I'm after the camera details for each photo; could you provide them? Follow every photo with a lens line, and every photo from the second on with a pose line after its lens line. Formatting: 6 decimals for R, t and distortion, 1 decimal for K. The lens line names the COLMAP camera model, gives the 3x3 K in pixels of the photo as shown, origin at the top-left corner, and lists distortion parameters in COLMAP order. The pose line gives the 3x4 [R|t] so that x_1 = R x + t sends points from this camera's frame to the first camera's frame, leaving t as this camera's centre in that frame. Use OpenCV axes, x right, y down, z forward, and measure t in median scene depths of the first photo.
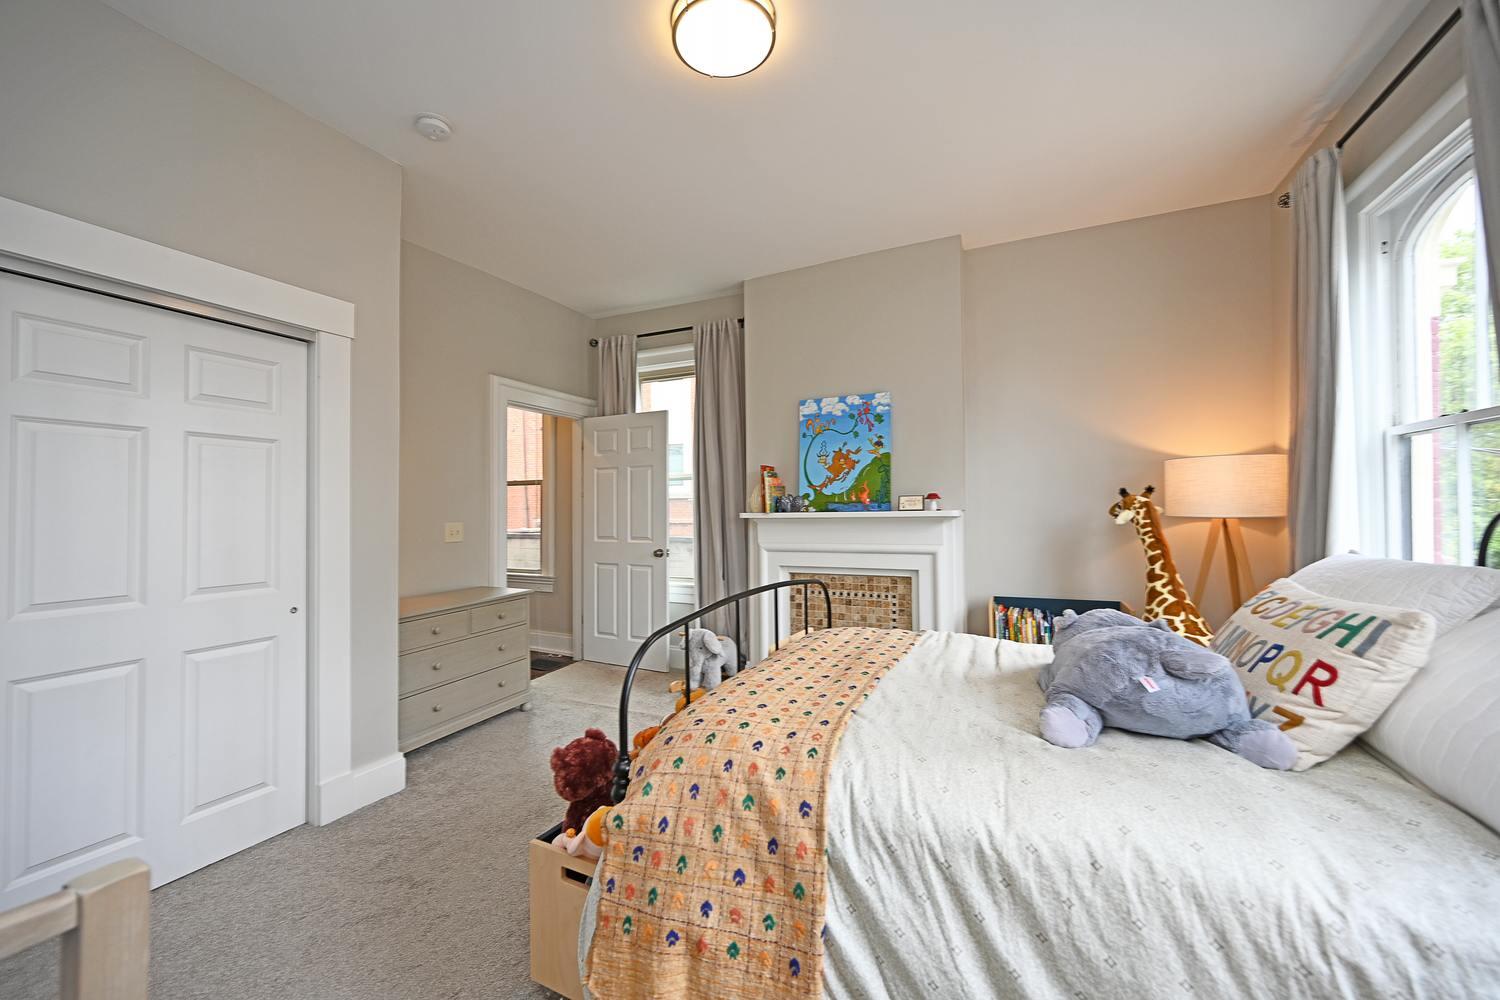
lens RADIAL K [[590.7, 0, 749.9], [0, 590.7, 501.3], [0, 0, 1]] dist [-0.000588, -0.000310]
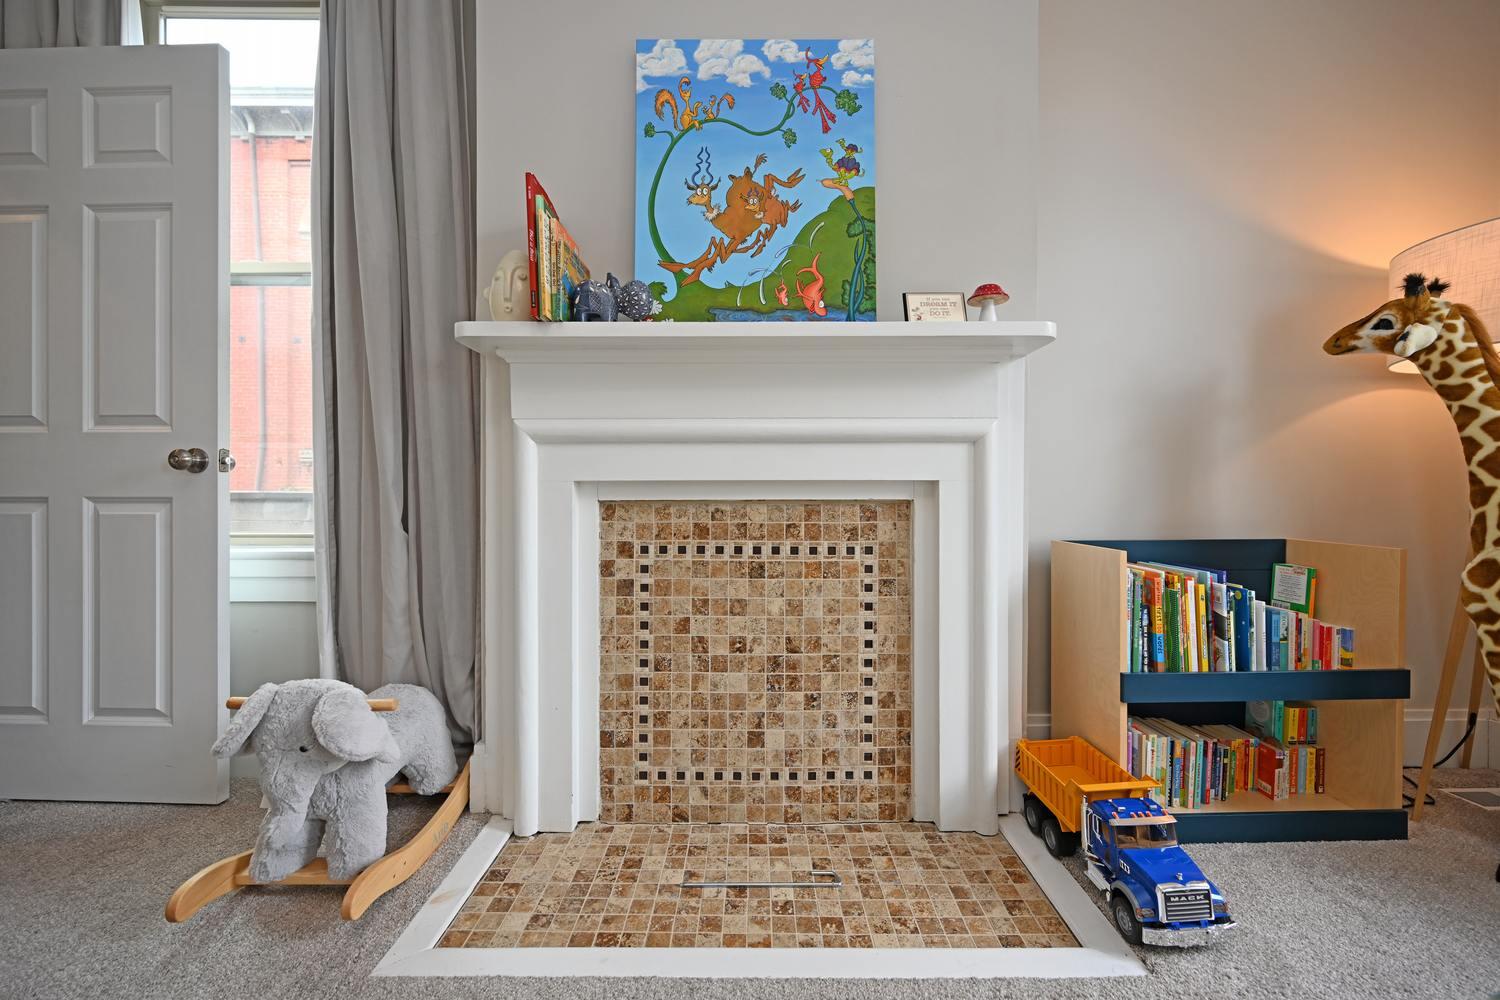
lens RADIAL K [[590.7, 0, 749.9], [0, 590.7, 501.3], [0, 0, 1]] dist [-0.000588, -0.000310]
pose [[0.903295, 0.006444, 0.428971, -0.009327], [-0.013863, 0.999803, 0.014172, 0.120415], [-0.428795, -0.018749, 0.903207, 0.650591]]
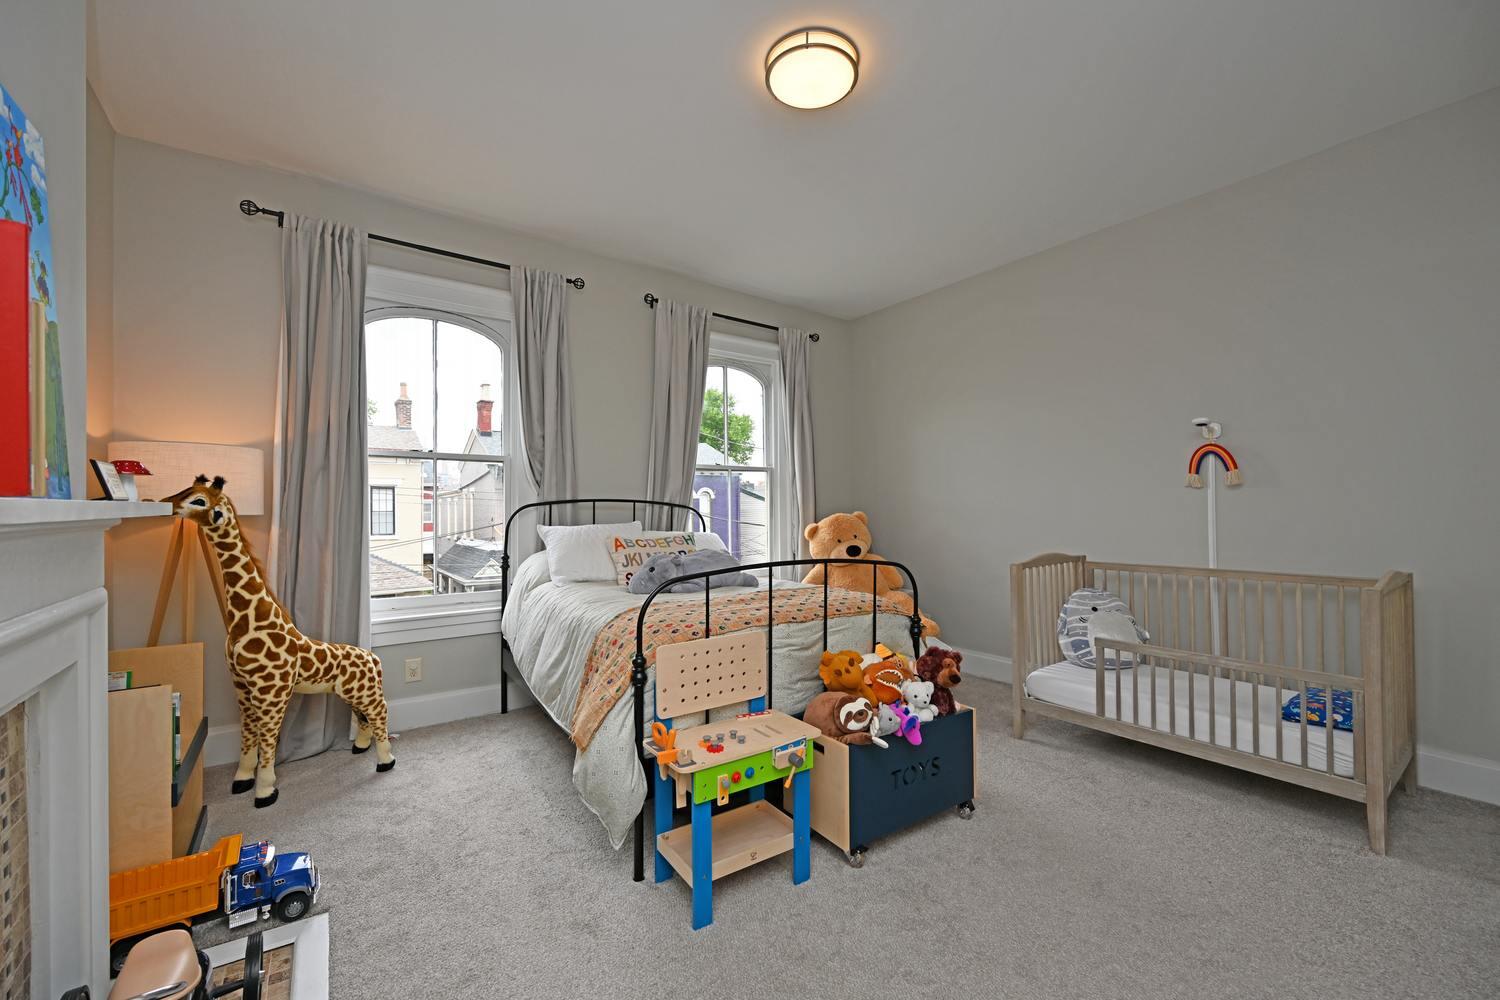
lens RADIAL K [[590.7, 0, 749.9], [0, 590.7, 501.3], [0, 0, 1]] dist [-0.000588, -0.000310]
pose [[-0.881563, 0.018197, 0.471716, -0.250604], [0.008839, 0.999718, -0.022046, 0.024764], [-0.471984, -0.015266, -0.881475, 1.079364]]
